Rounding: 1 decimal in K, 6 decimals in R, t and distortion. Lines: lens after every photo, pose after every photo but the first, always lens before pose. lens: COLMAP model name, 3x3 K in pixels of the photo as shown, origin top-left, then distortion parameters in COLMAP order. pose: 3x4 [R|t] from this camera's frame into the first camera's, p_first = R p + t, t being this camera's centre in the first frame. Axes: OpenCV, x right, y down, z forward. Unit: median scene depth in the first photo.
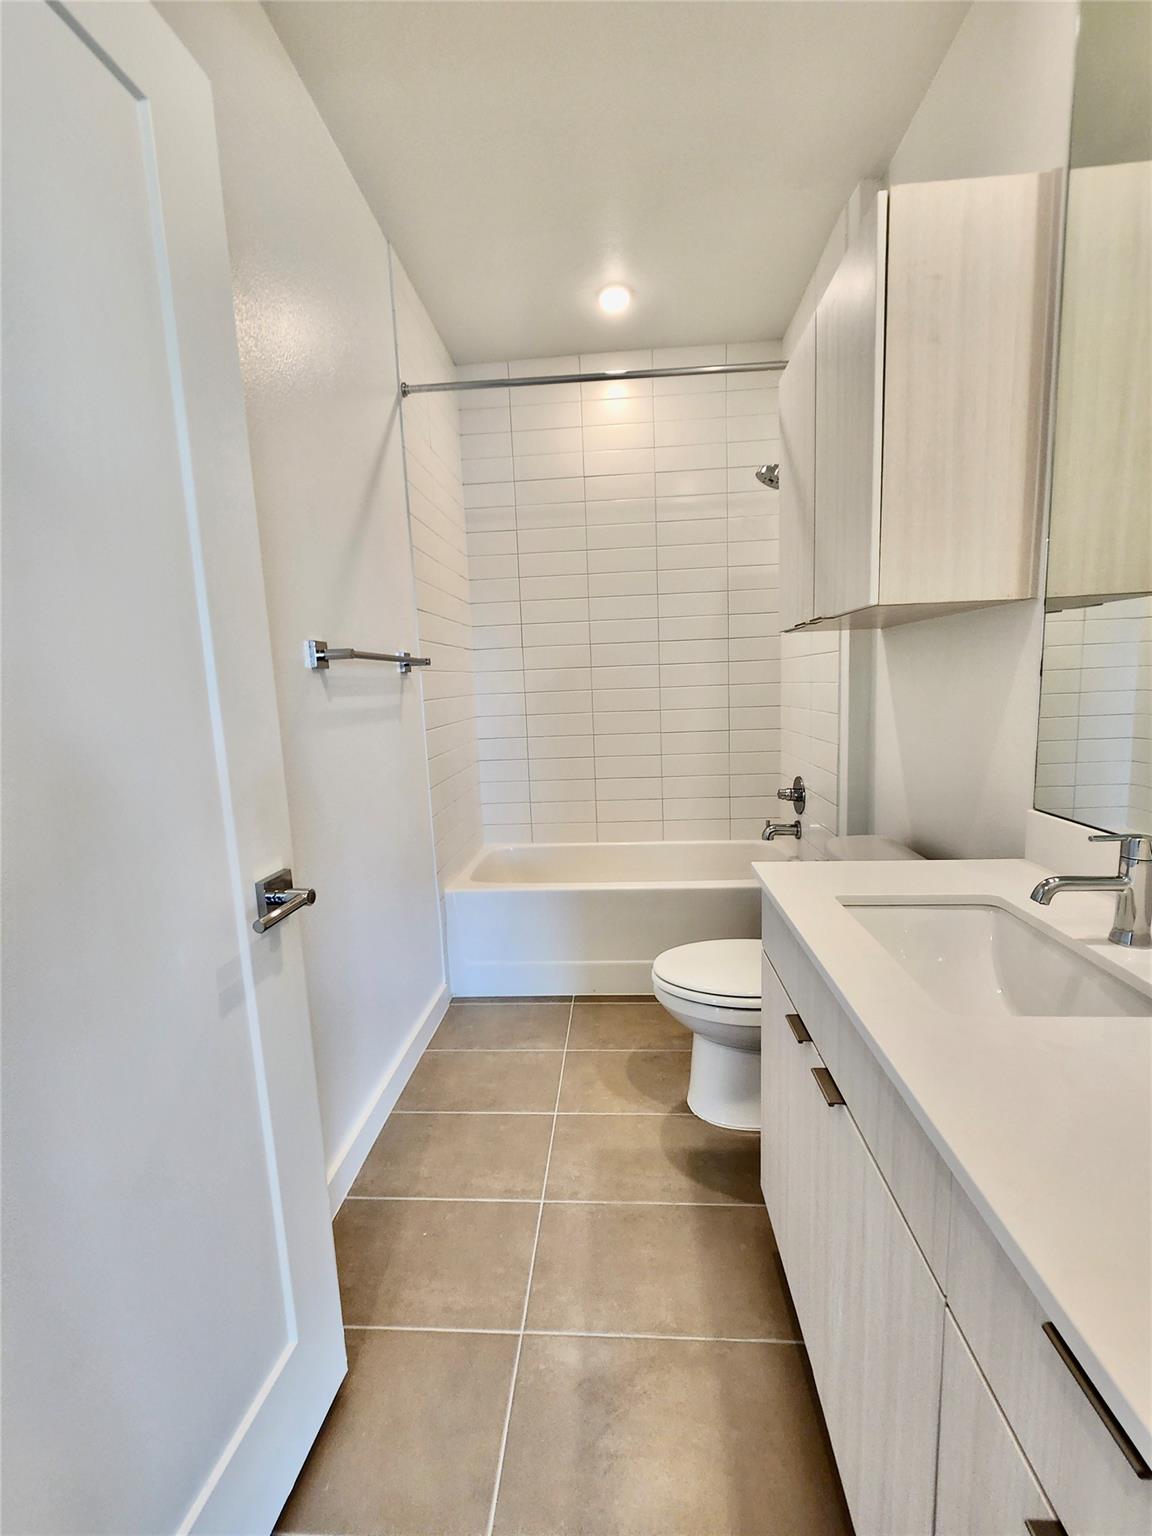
lens RADIAL K [[641.7, 0, 581.2], [0, 641.7, 767.1], [0, 0, 1]] dist [0.003869, -0.002780]
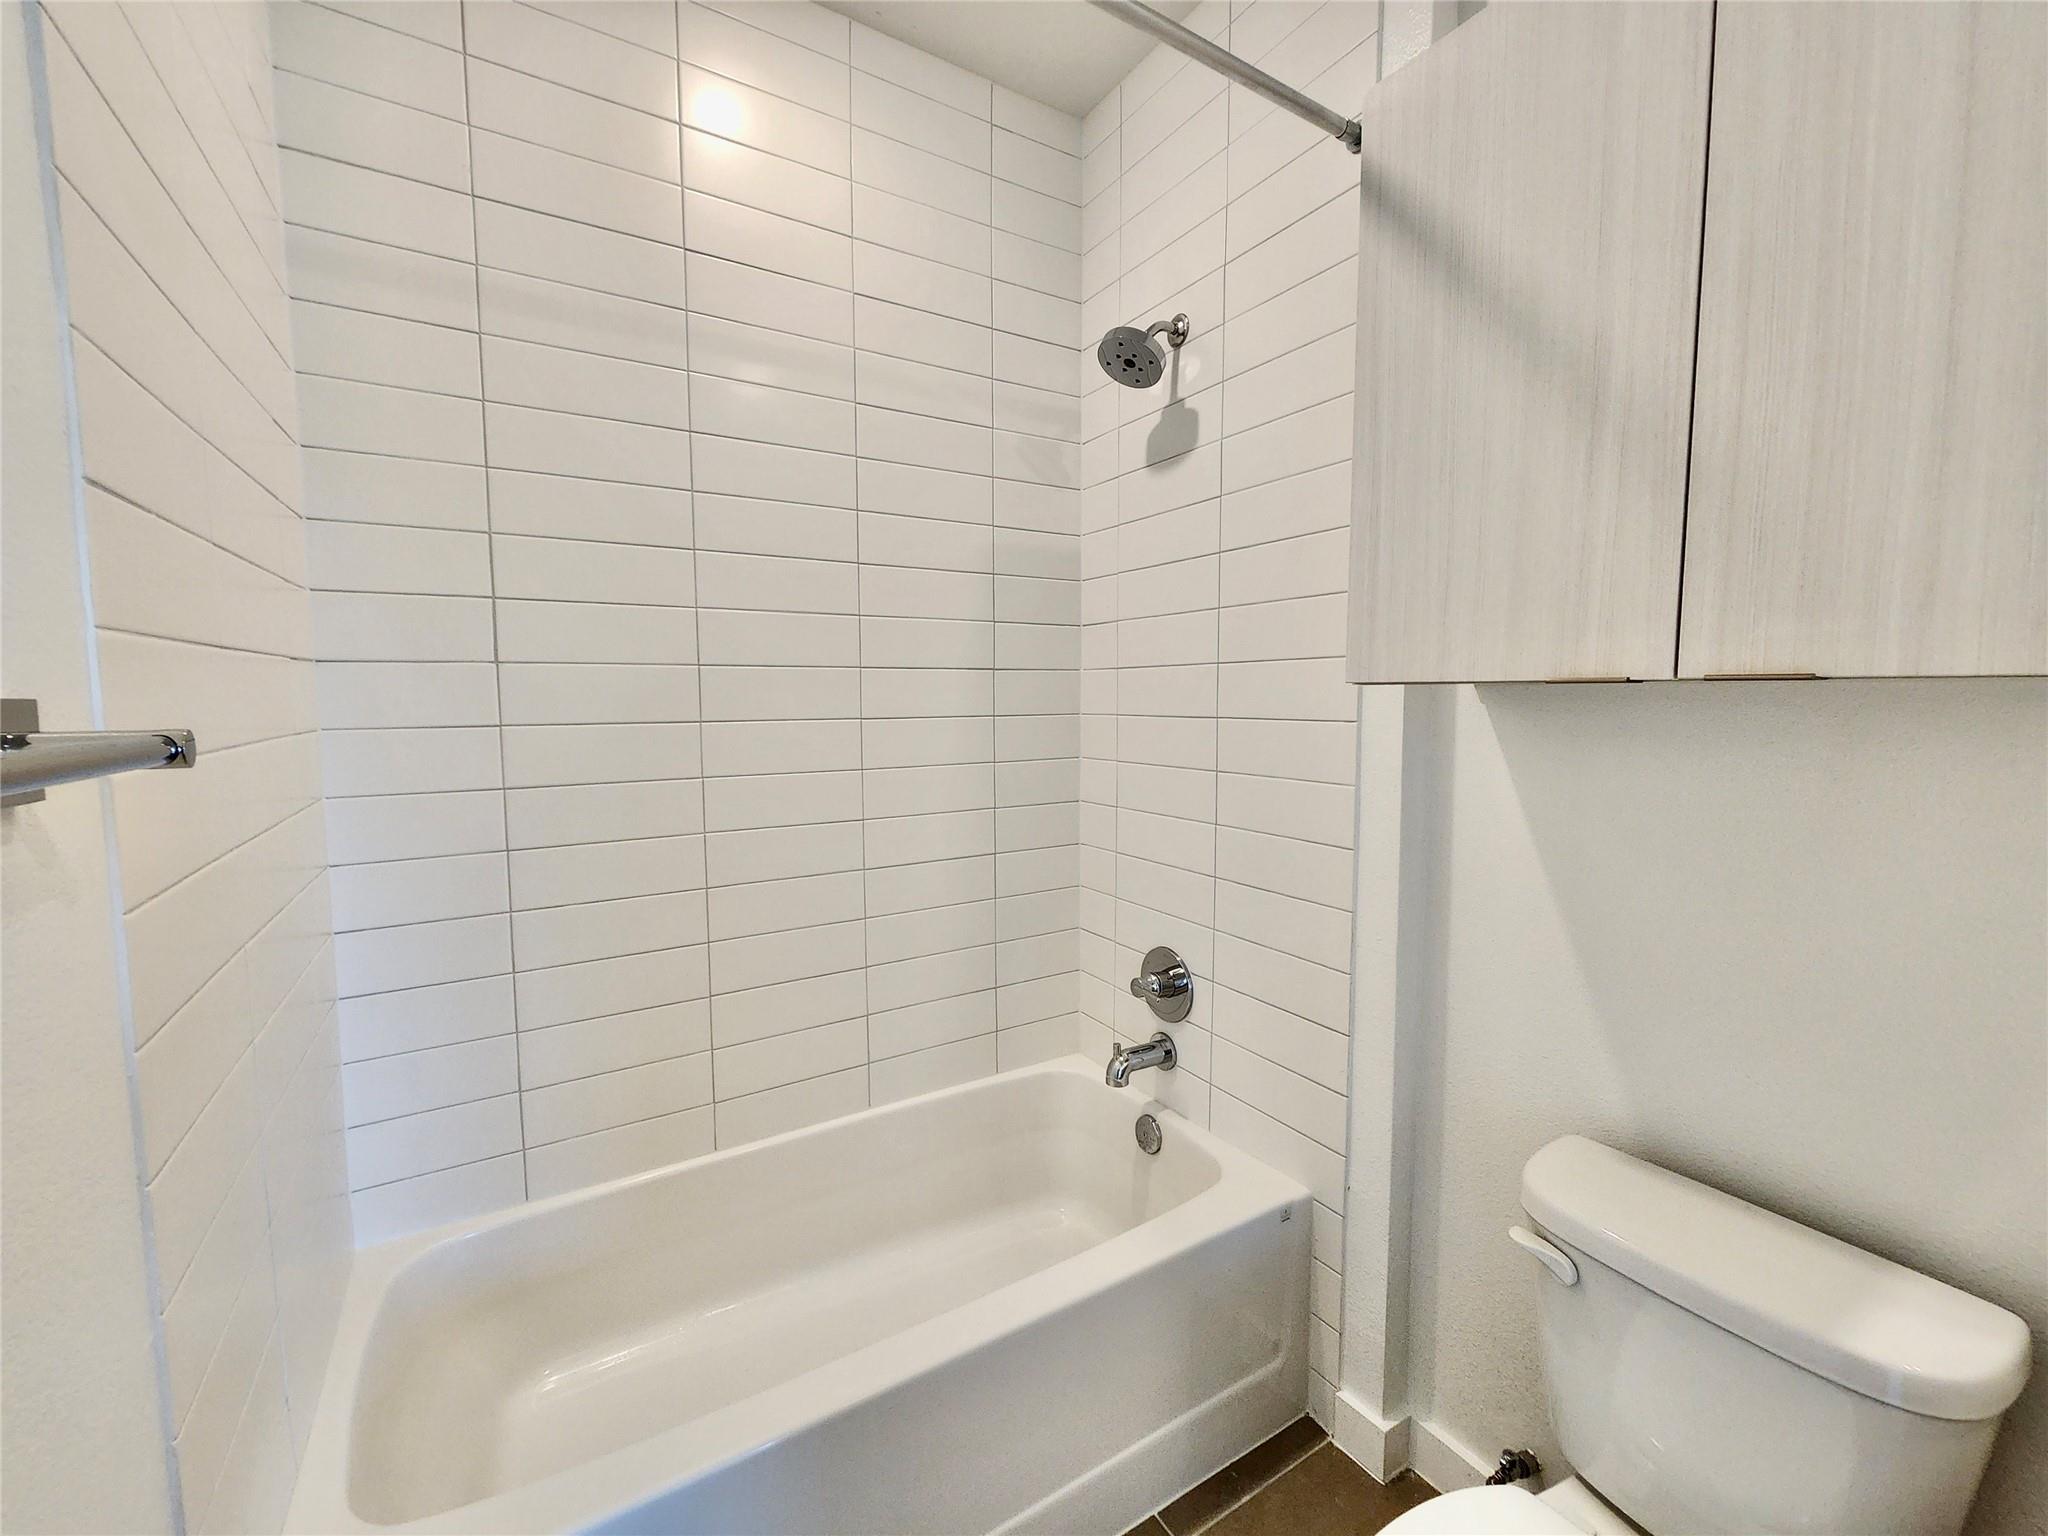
lens RADIAL K [[855.6, 0, 1040.8], [0, 855.6, 768.6], [0, 0, 1]] dist [0.003869, -0.002780]
pose [[0.813645, -0.014101, 0.581191, -0.126109], [0.049685, 0.997735, -0.045349, -0.094607], [-0.579235, 0.065774, 0.812503, 0.457206]]
